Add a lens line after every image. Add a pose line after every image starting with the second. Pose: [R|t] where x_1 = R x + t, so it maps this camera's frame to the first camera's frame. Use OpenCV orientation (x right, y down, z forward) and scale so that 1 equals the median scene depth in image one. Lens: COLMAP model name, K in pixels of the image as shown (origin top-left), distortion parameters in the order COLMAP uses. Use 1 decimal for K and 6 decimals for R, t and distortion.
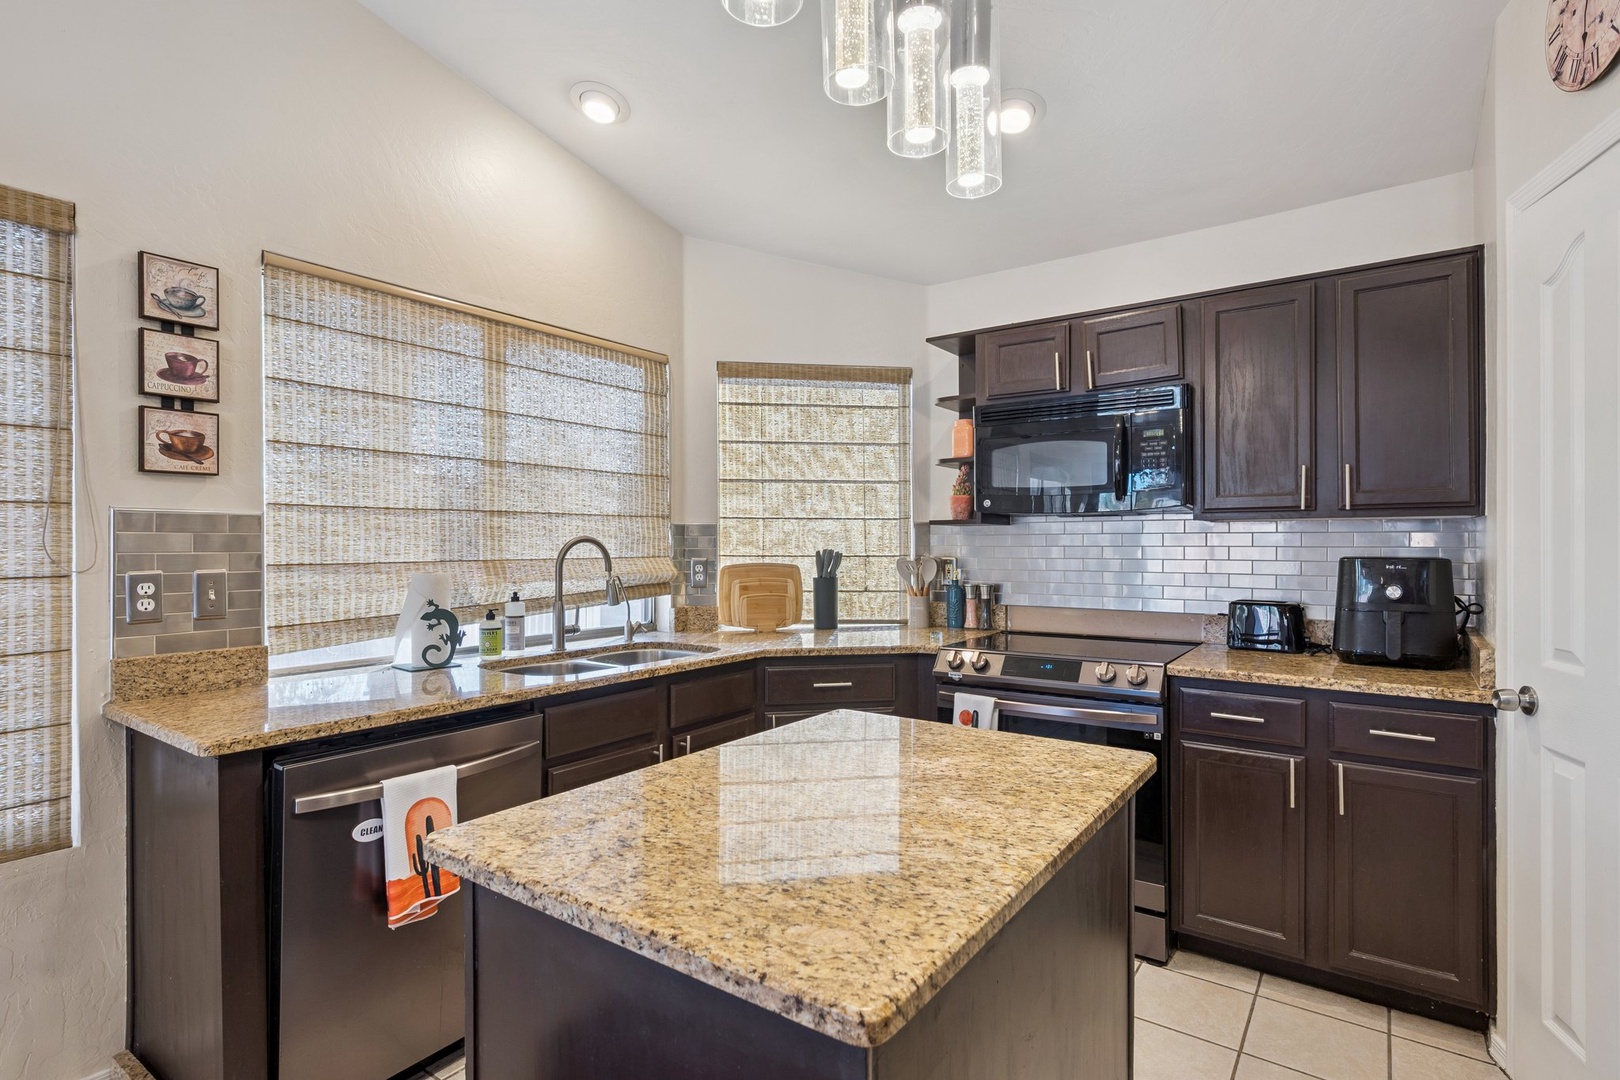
lens RADIAL K [[795.4, 0, 805.7], [0, 795.4, 542.6], [0, 0, 1]] dist [-0.000697, 0.000090]
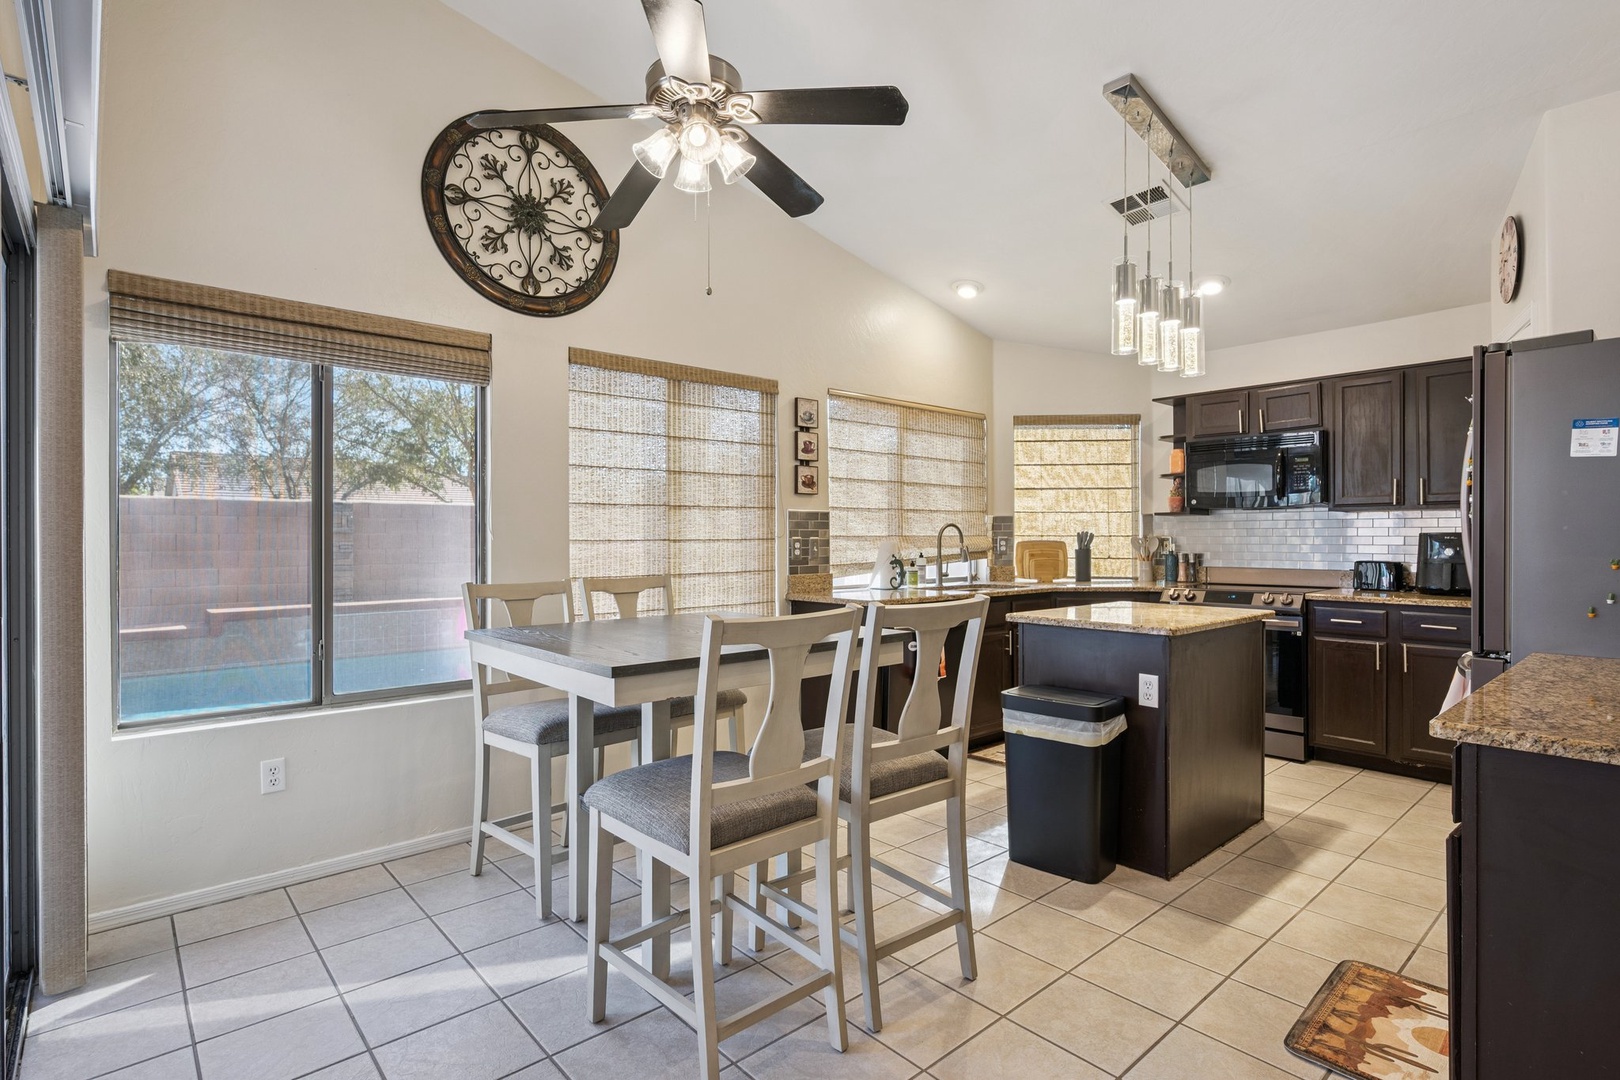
lens RADIAL K [[795.4, 0, 809.5], [0, 795.4, 539.0], [0, 0, 1]] dist [-0.000697, 0.000090]
pose [[0.976811, -0.000393, -0.214104, -0.203371], [0.000948, 0.999996, 0.002490, 0.022762], [0.214102, -0.002635, 0.976808, -0.804617]]
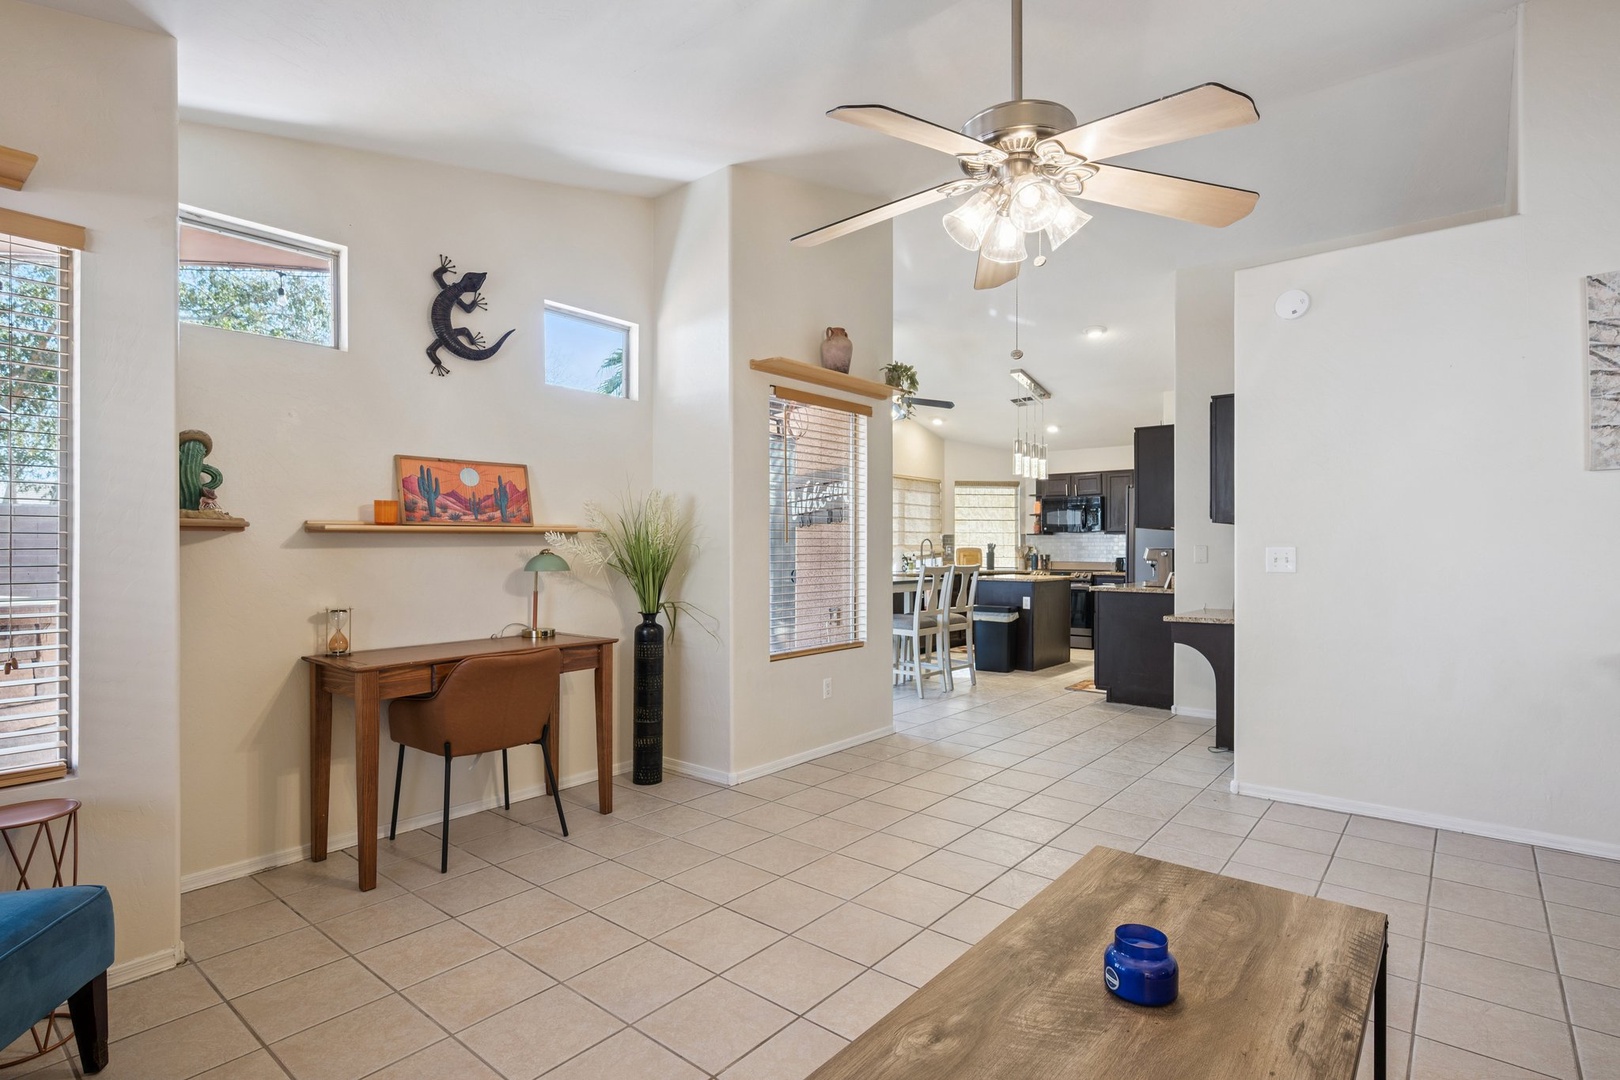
lens RADIAL K [[795.4, 0, 810.1], [0, 795.4, 547.1], [0, 0, 1]] dist [-0.000697, 0.000090]
pose [[0.997941, 0.003491, -0.064043, -0.555309], [-0.003346, 0.999992, 0.002370, 0.022450], [0.064050, -0.002151, 0.997944, -2.446810]]
